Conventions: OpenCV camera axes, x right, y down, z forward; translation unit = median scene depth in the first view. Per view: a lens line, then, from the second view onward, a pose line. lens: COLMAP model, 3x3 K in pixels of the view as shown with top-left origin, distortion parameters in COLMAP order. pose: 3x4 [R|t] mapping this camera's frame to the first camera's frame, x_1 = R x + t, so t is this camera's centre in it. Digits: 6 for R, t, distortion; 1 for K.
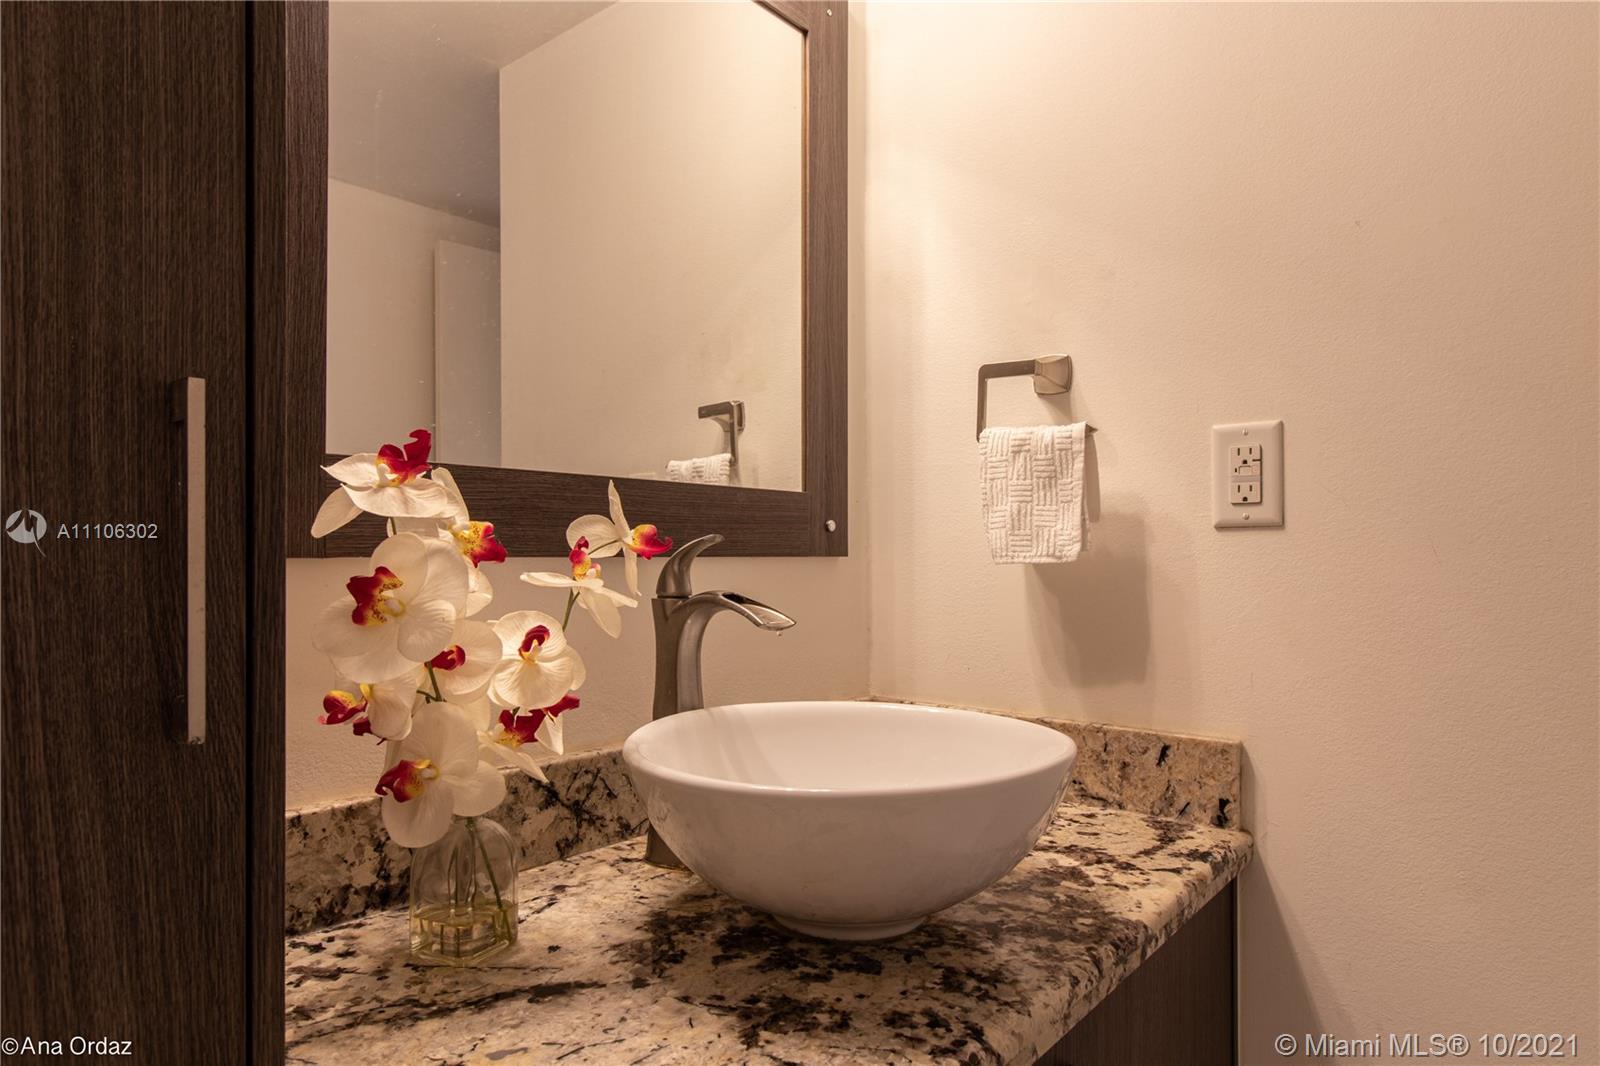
lens RADIAL K [[1021.2, 0, 800.9], [0, 1021.2, 544.8], [0, 0, 1]] dist [-0.000819, -0.000488]
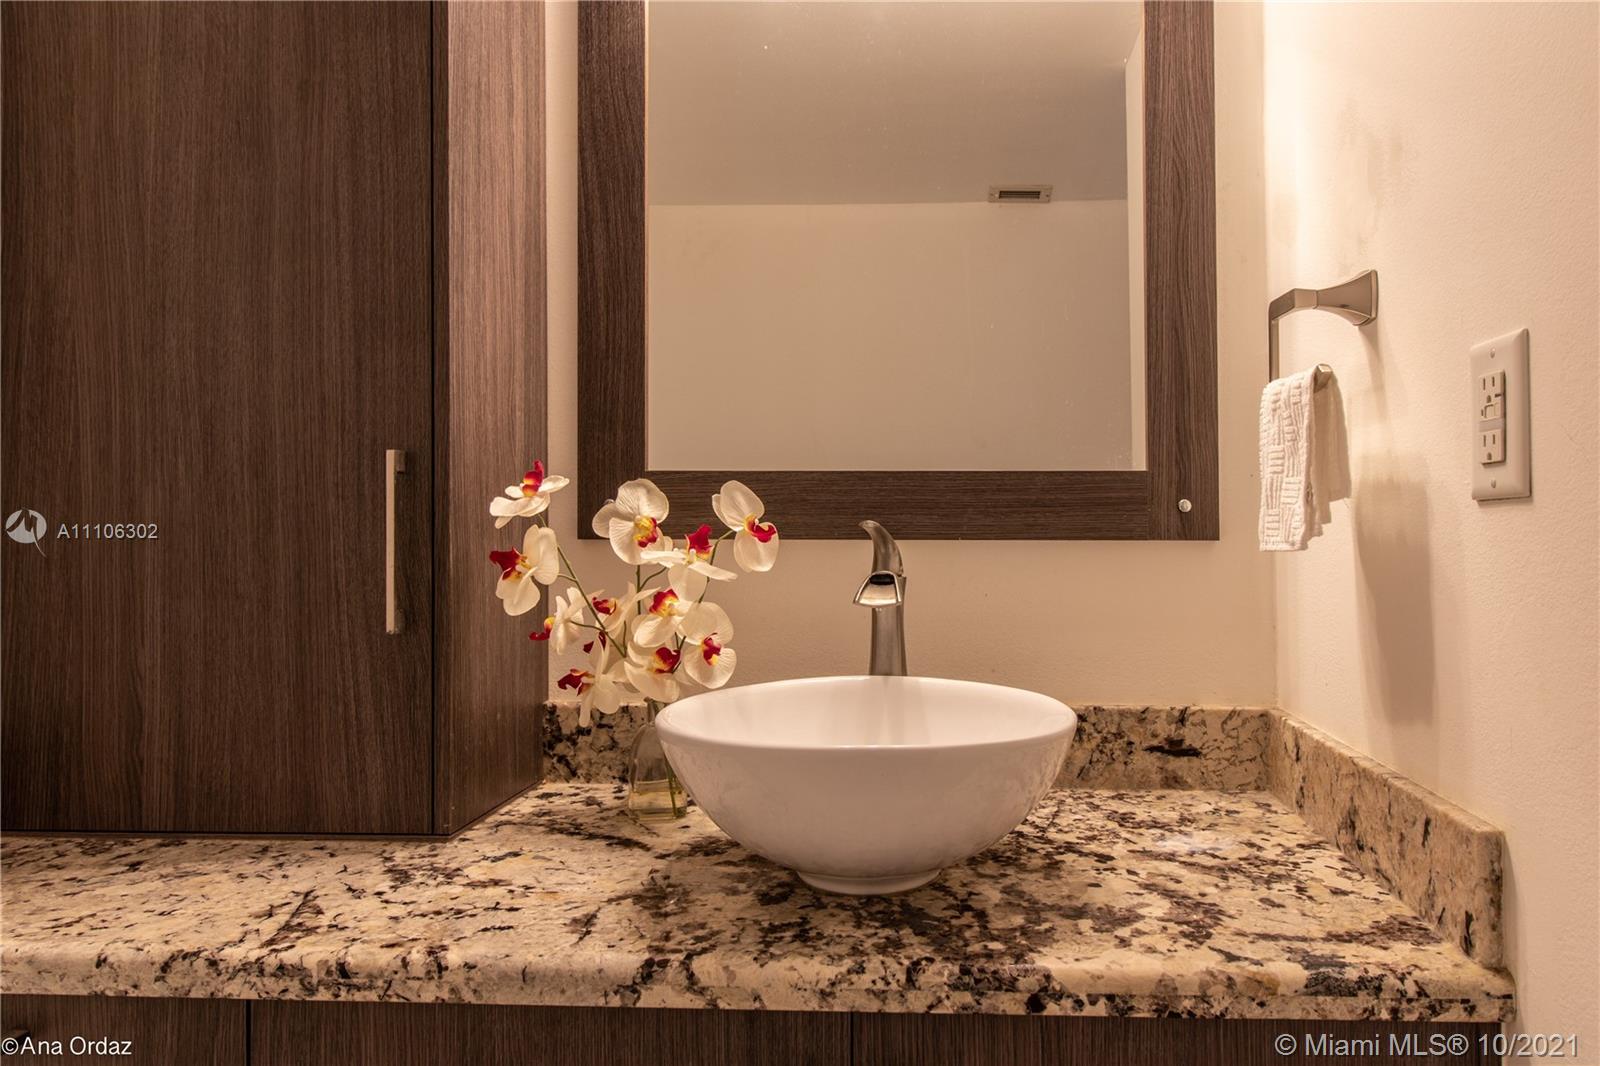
lens RADIAL K [[1045.7, 0, 800.9], [0, 1045.7, 513.0], [0, 0, 1]] dist [0.002047, -0.002284]
pose [[0.545108, -0.015225, -0.838227, 1.123542], [0.007677, 0.999884, -0.013169, -0.005258], [0.838331, 0.000743, 0.545162, 0.404922]]
